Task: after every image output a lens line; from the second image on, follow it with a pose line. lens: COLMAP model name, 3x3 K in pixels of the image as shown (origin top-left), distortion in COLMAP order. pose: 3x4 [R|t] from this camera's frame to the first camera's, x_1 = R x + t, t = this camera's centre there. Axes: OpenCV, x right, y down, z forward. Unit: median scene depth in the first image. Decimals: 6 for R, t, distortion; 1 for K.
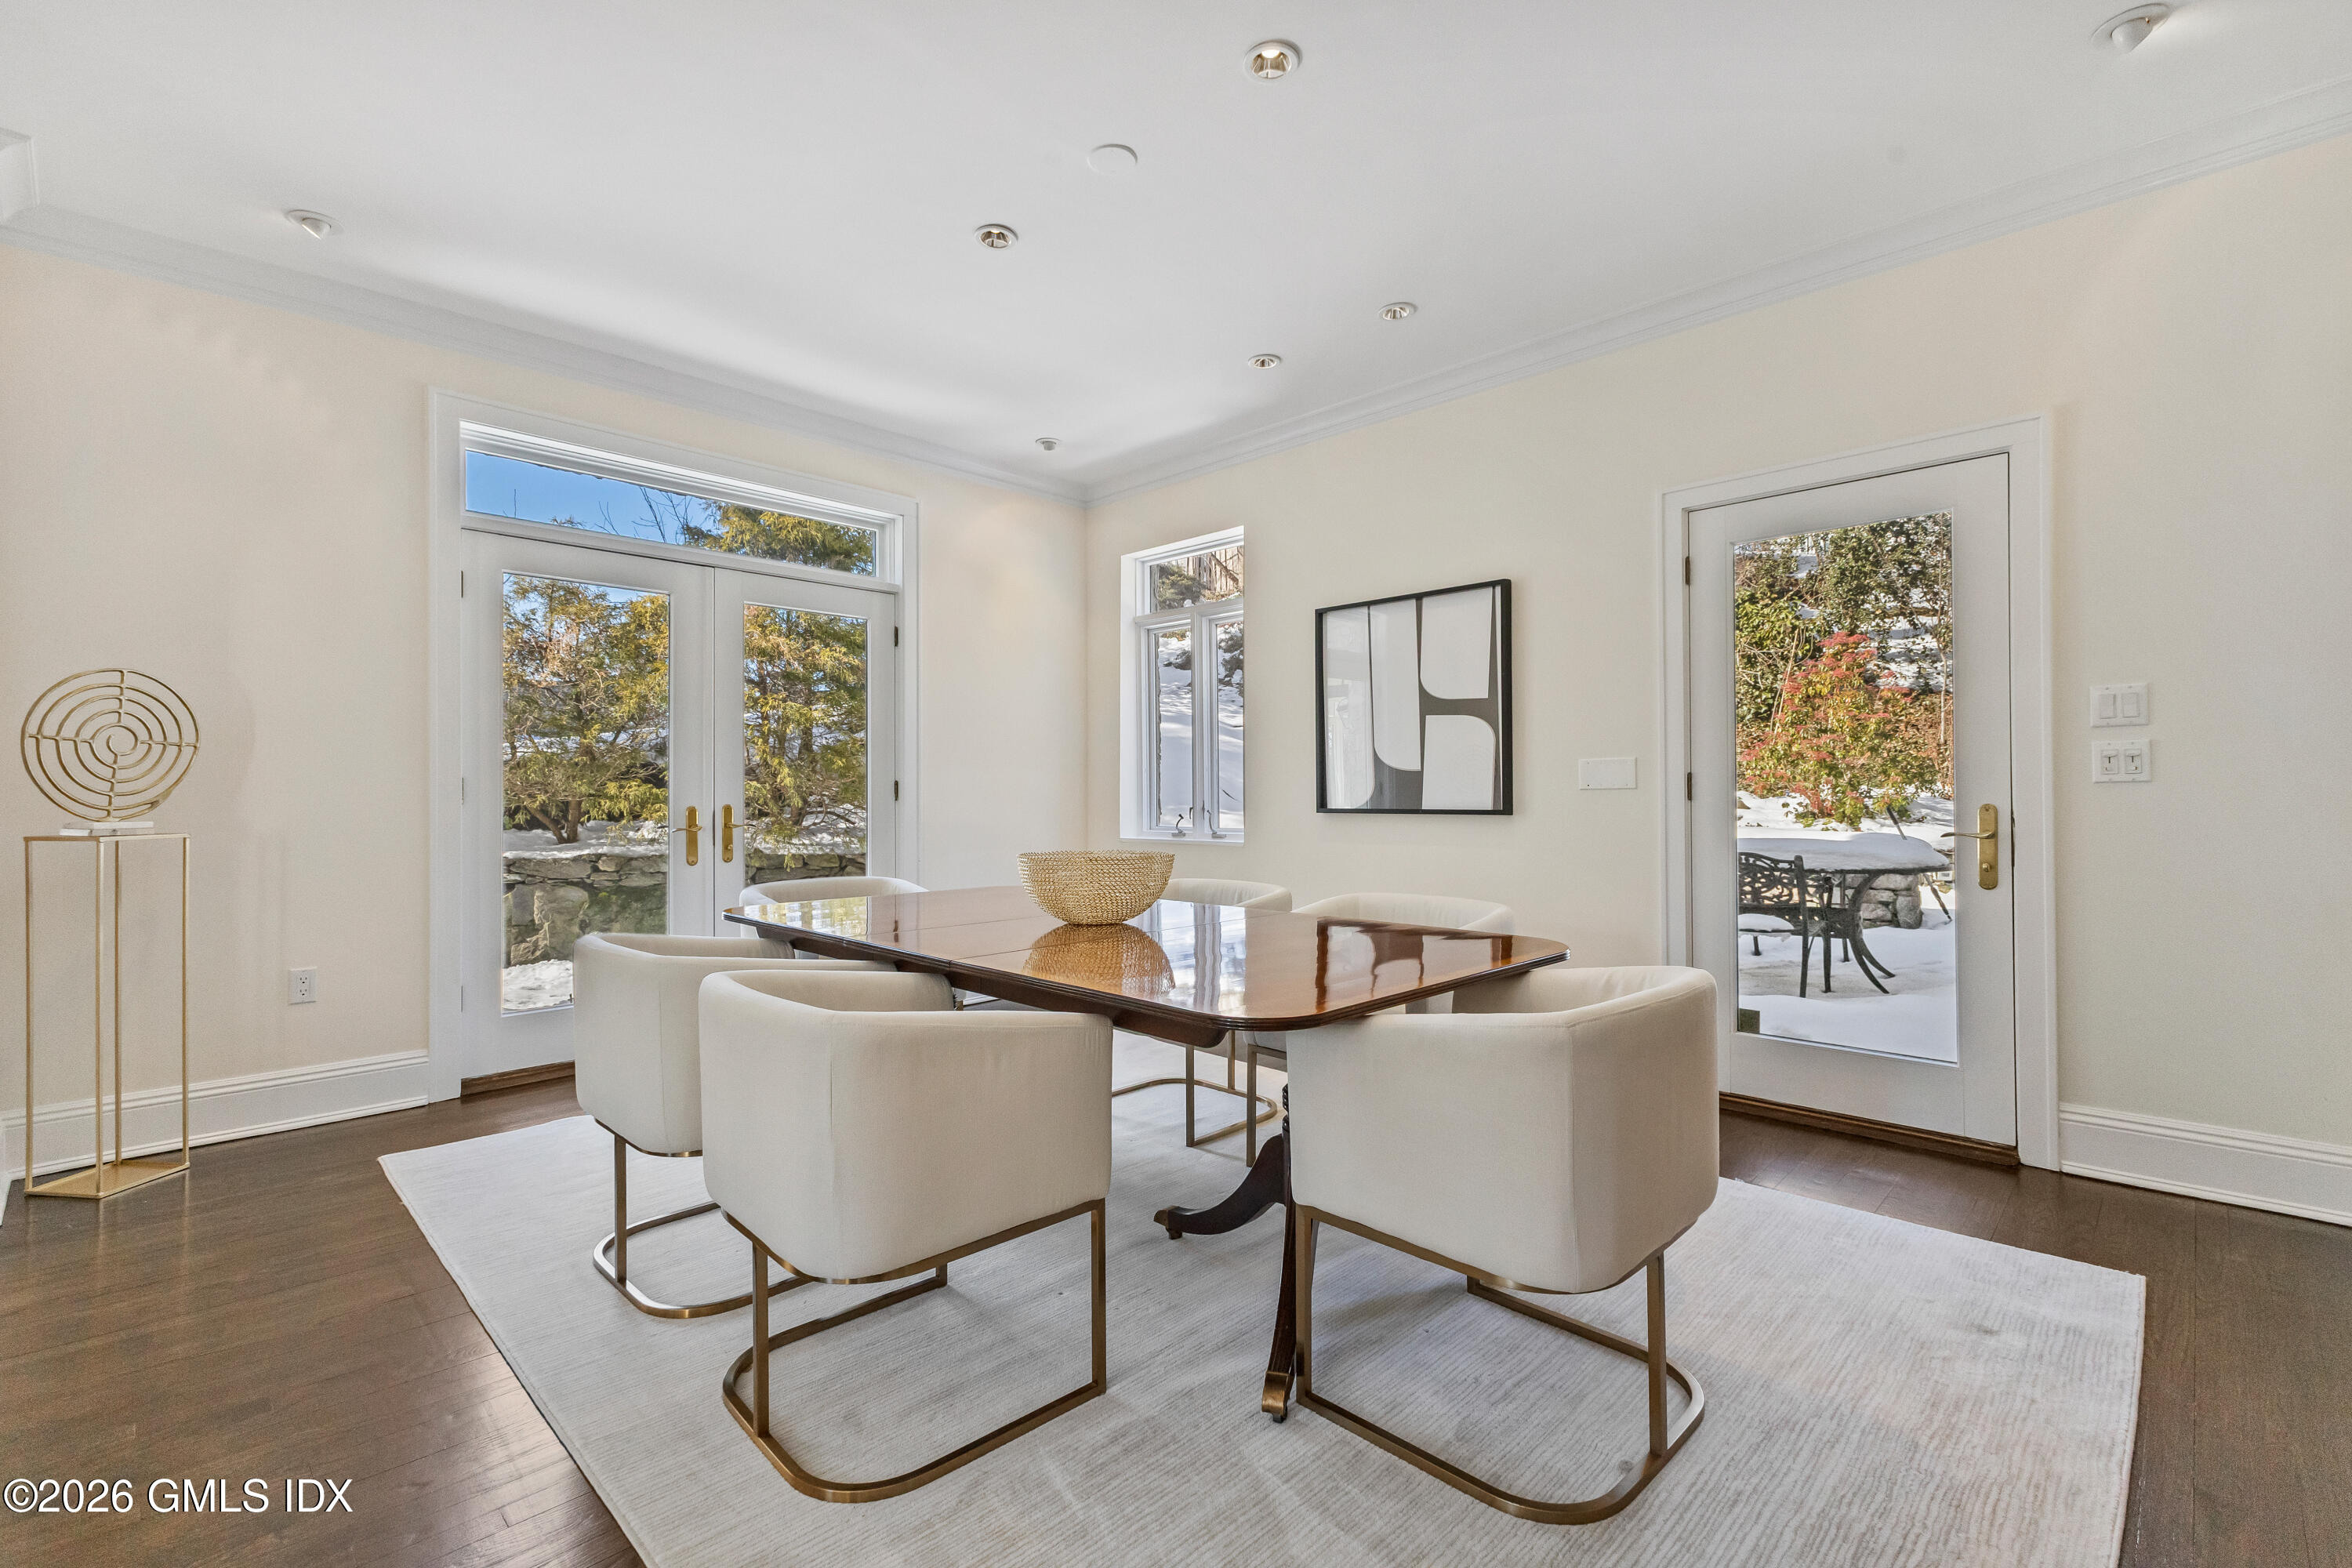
lens RADIAL K [[1033.6, 0, 1157.5], [0, 1033.6, 792.1], [0, 0, 1]] dist [0.012378, -0.001042]
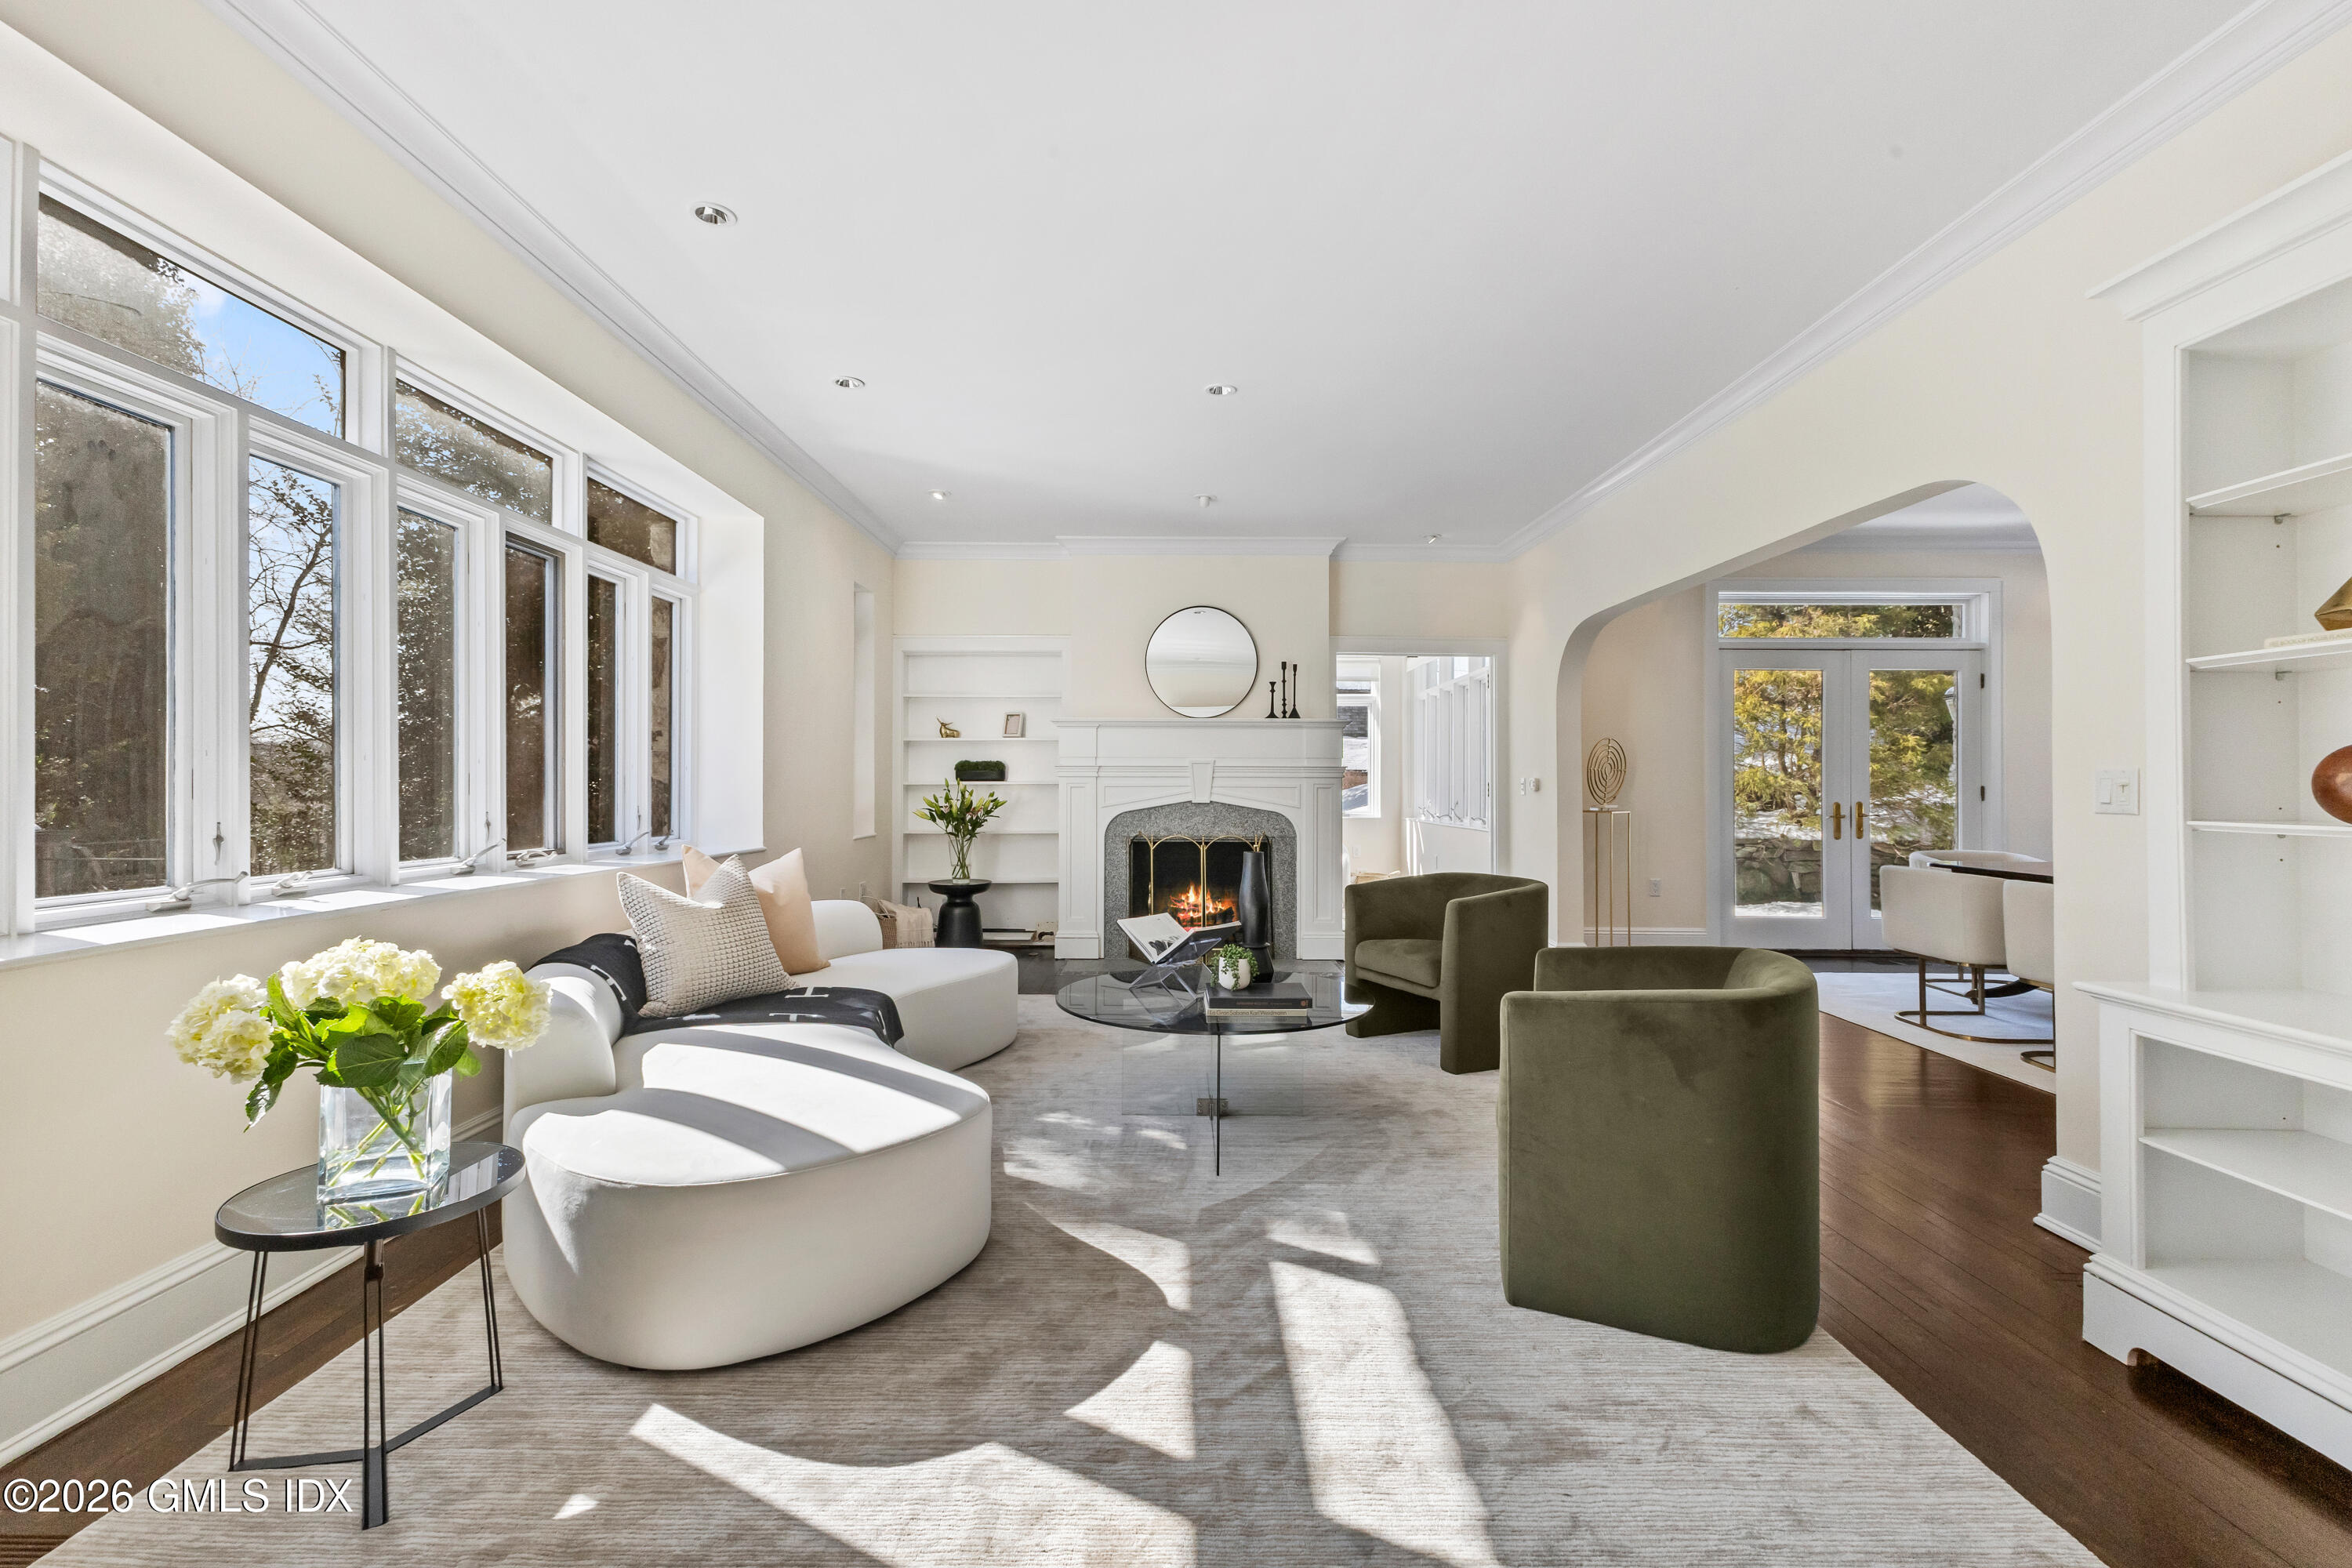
lens RADIAL K [[1033.6, 0, 1173.6], [0, 1033.6, 769.1], [0, 0, 1]] dist [0.012378, -0.001042]
pose [[0.710693, -0.000272, -0.703502, -0.050062], [-0.008807, 0.999918, -0.009284, -0.013089], [0.703447, 0.012793, 0.710633, -0.840175]]
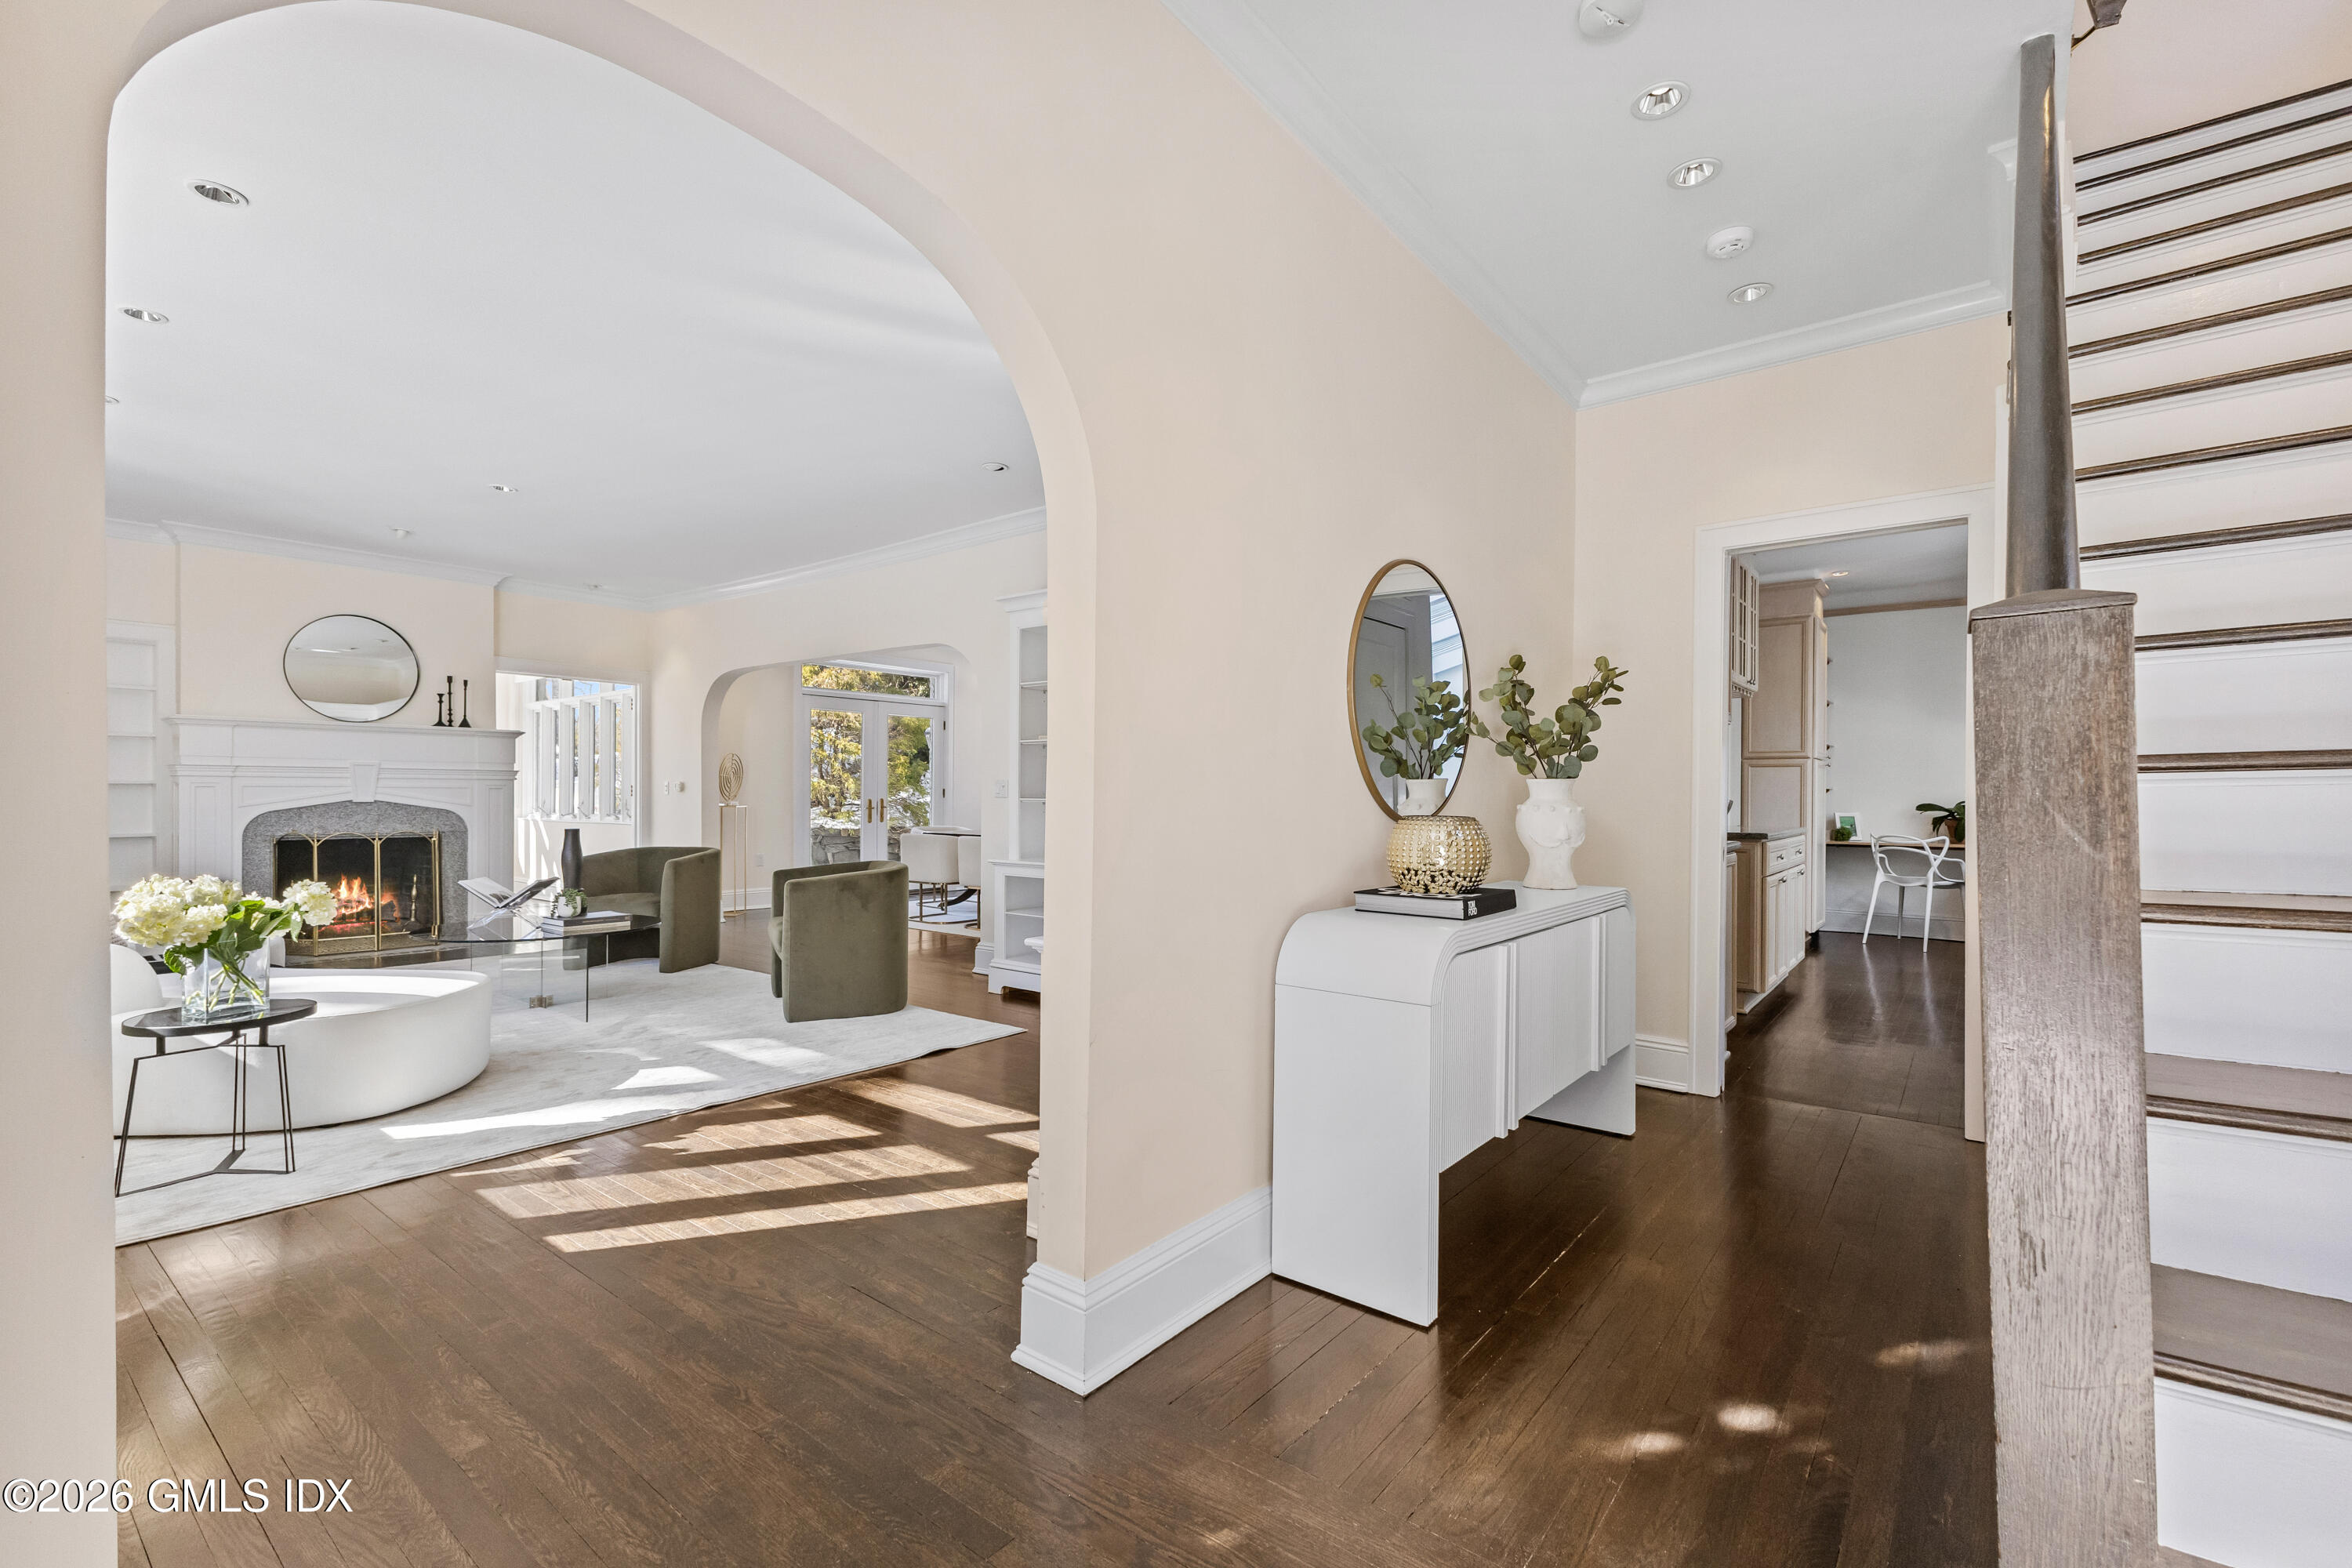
lens RADIAL K [[1033.6, 0, 1177.8], [0, 1033.6, 792.3], [0, 0, 1]] dist [0.012378, -0.001042]
pose [[0.992917, 0.012788, 0.118124, -0.012281], [-0.012593, 0.999918, -0.002402, -0.005491], [-0.118145, 0.000897, 0.992996, -1.507140]]
